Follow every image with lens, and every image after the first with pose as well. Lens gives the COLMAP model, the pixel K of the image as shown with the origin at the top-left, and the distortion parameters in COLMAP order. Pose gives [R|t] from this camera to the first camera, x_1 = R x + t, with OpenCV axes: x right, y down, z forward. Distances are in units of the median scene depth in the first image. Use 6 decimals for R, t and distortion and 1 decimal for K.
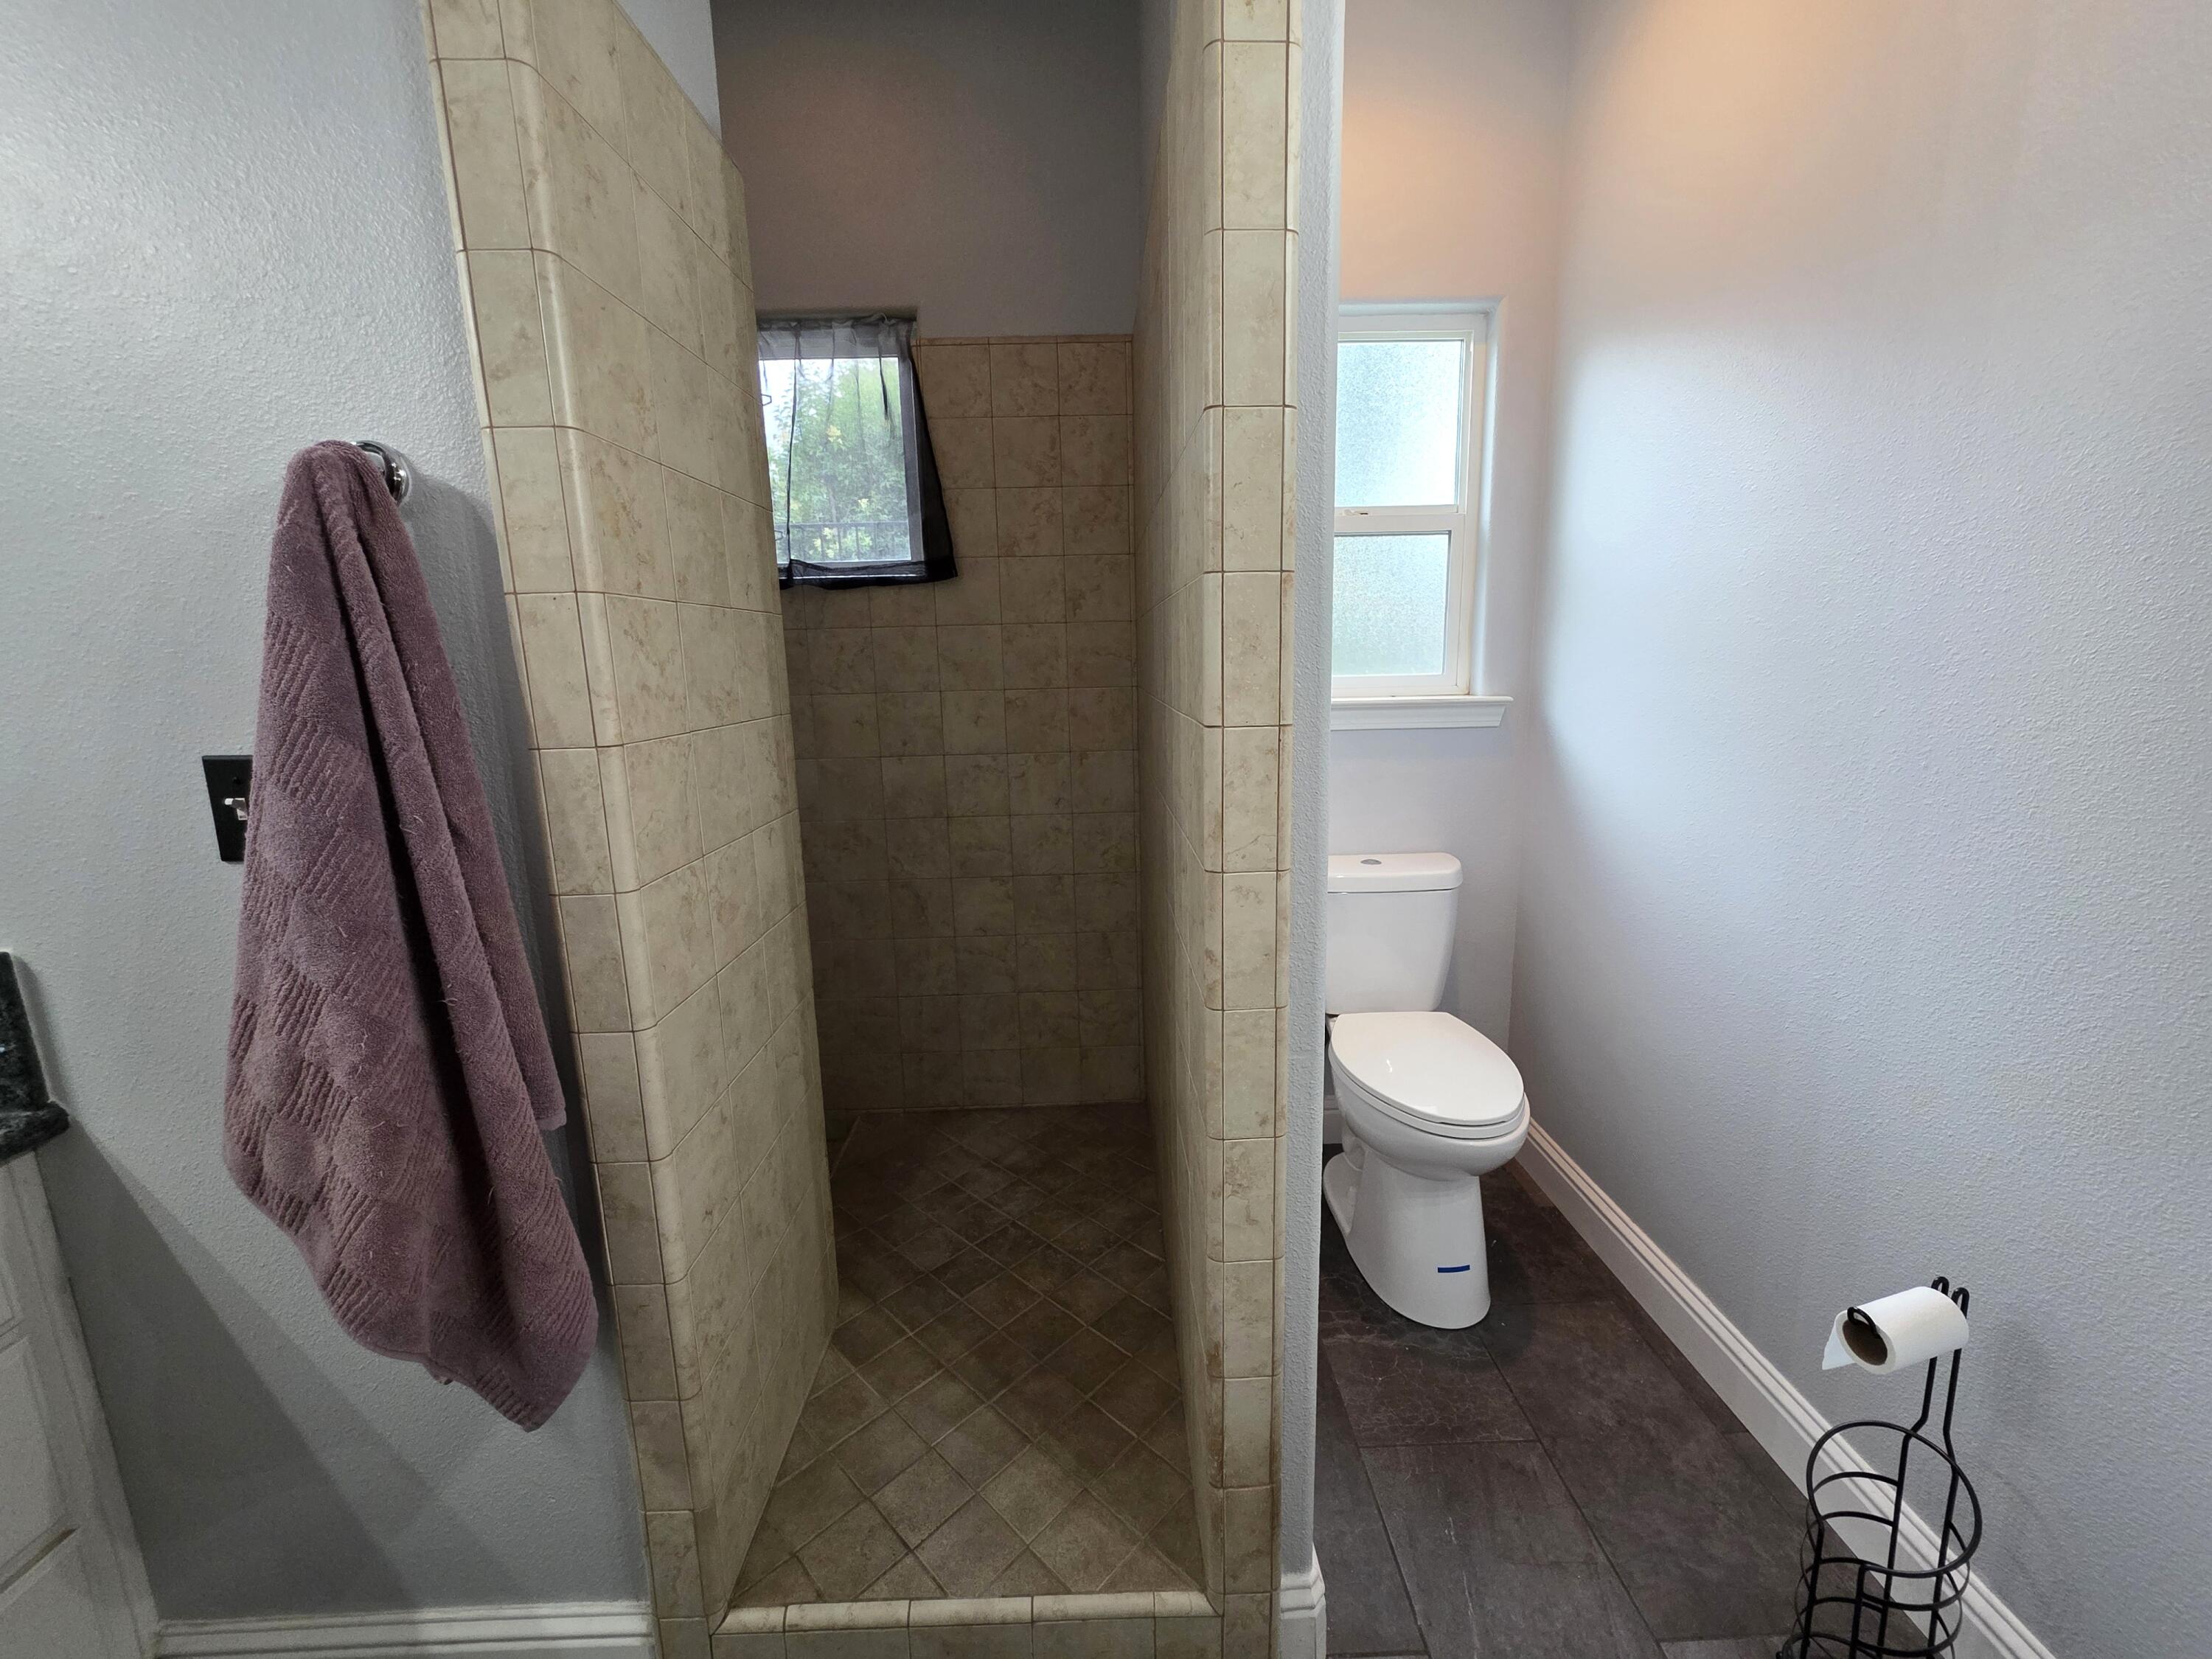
lens RADIAL K [[881.1, 0, 1108.2], [0, 881.1, 817.1], [0, 0, 1]] dist [0.001069, 0.000830]
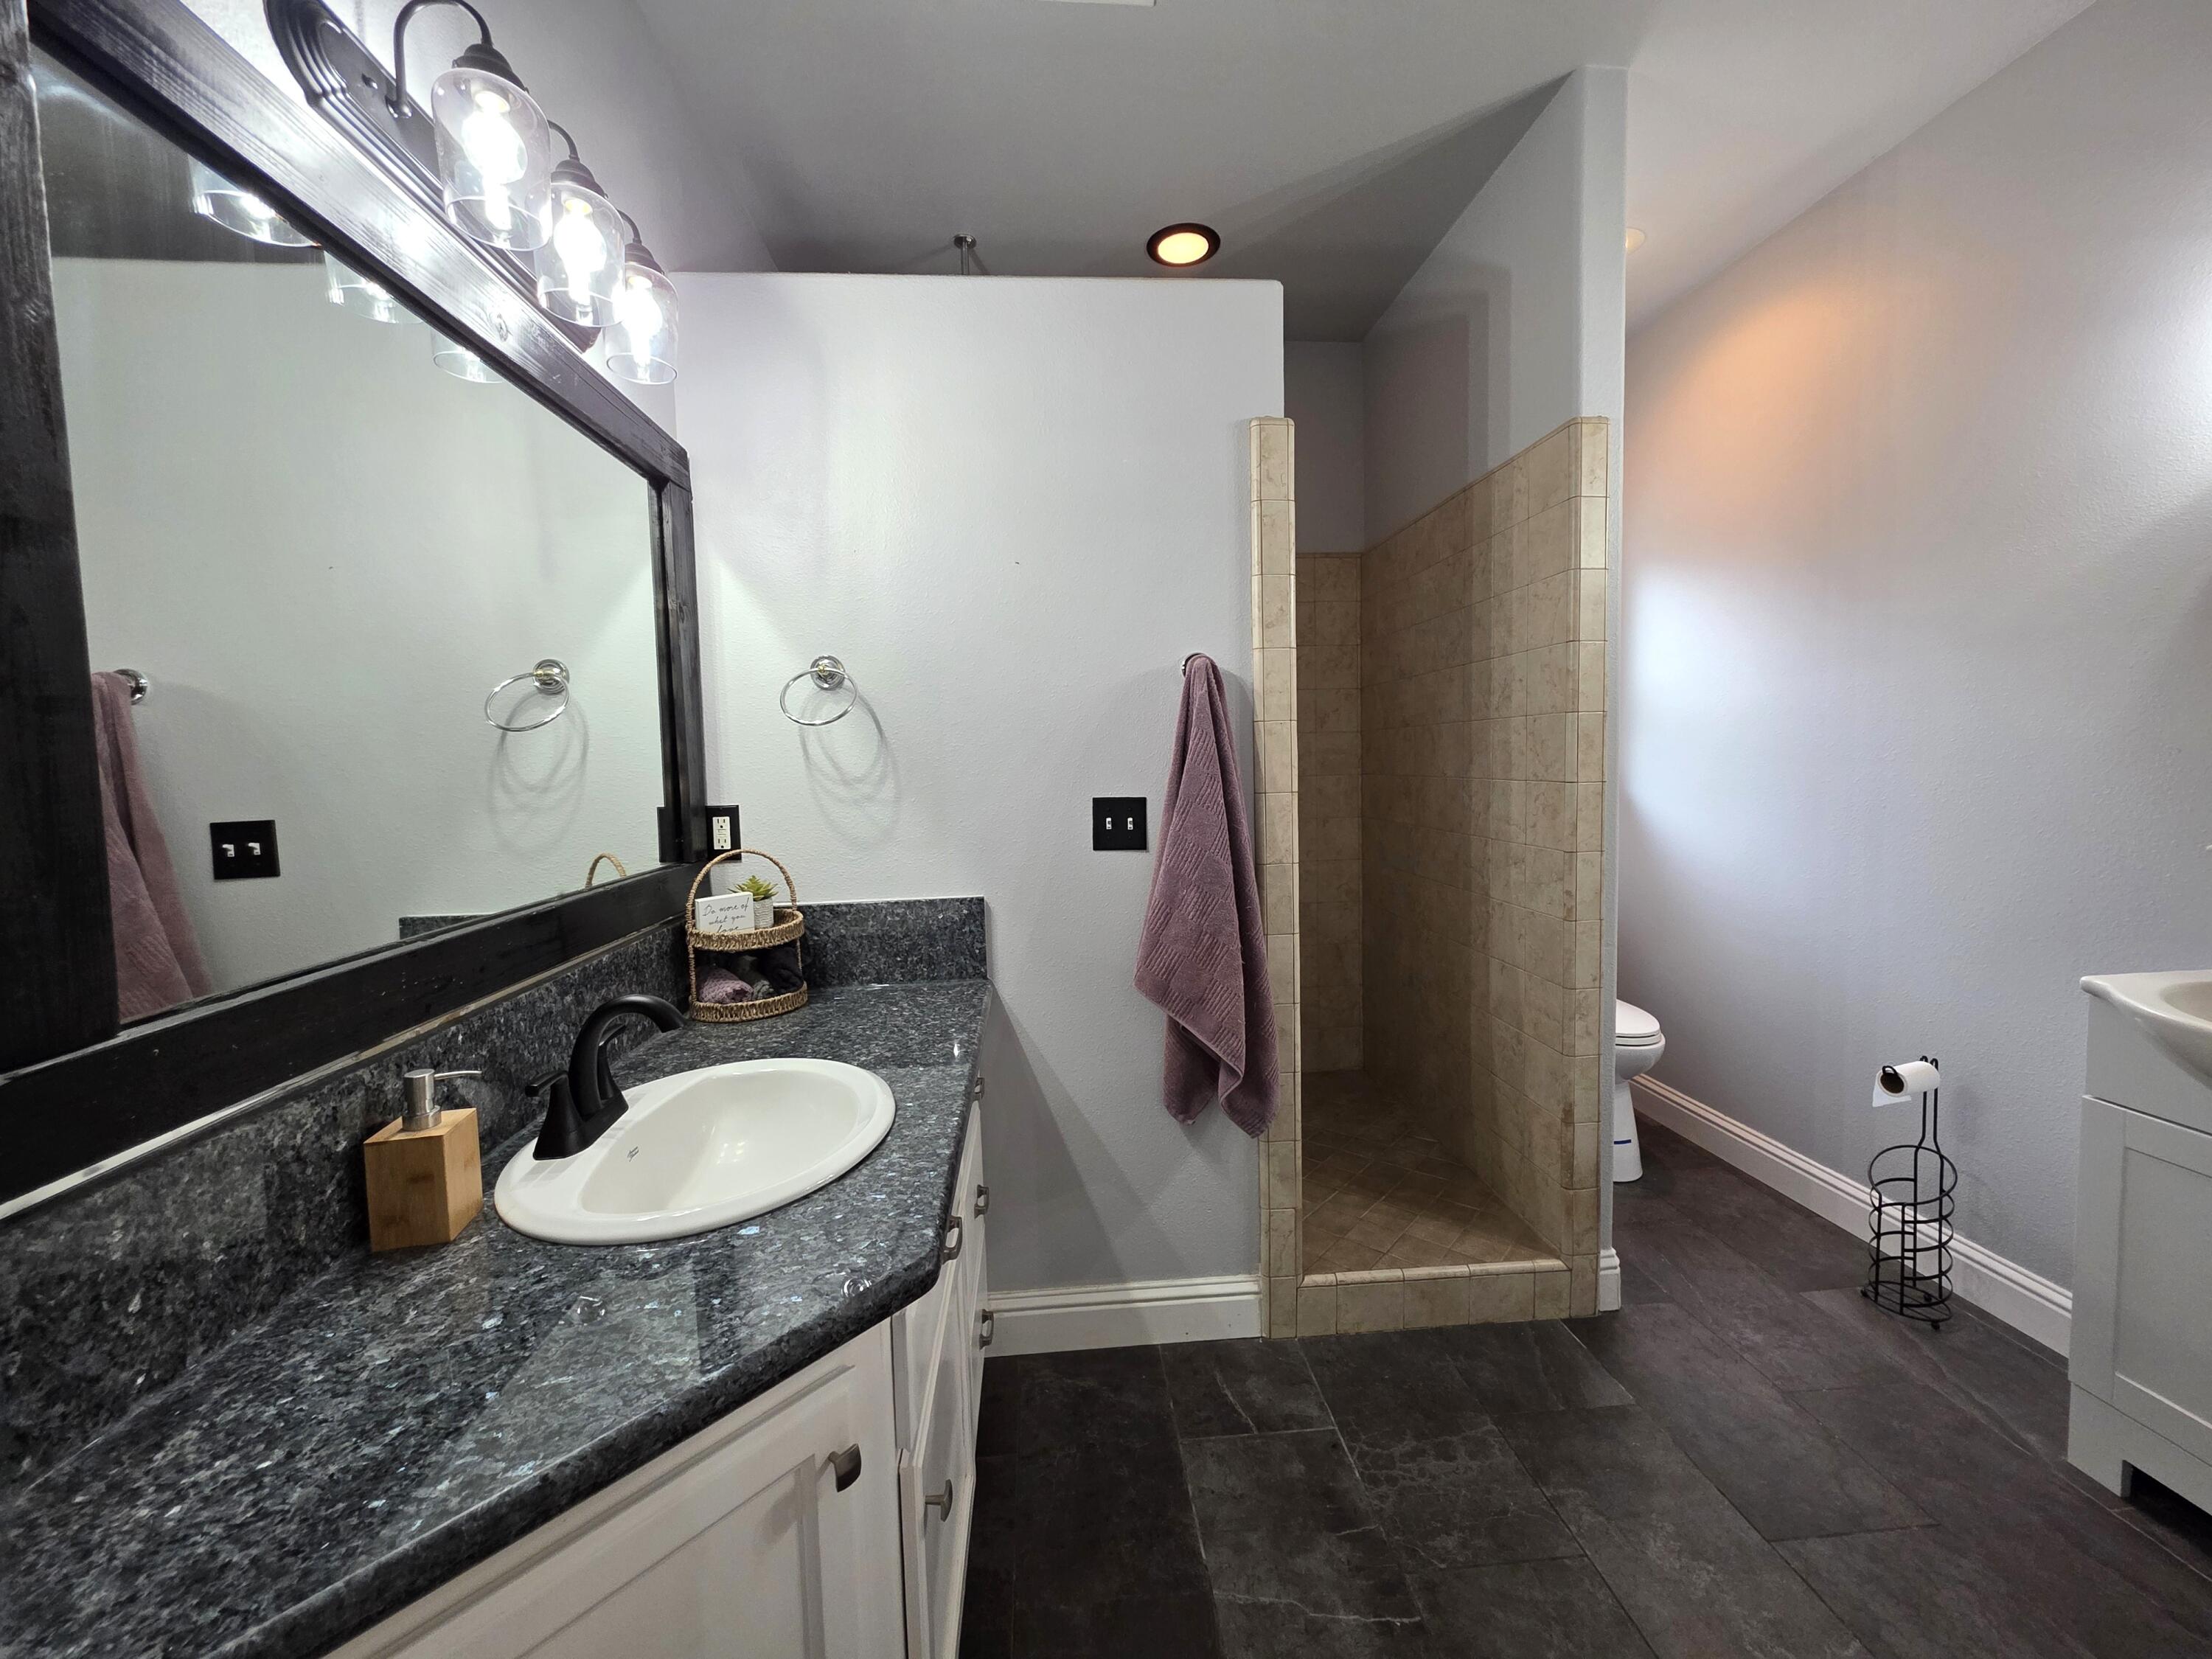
lens RADIAL K [[881.1, 0, 1108.2], [0, 881.1, 817.1], [0, 0, 1]] dist [0.001069, 0.000830]
pose [[0.998298, -0.002887, 0.058245, -0.988796], [0.009754, 0.992970, -0.117965, 0.194894], [-0.057495, 0.118332, 0.991308, -0.914867]]
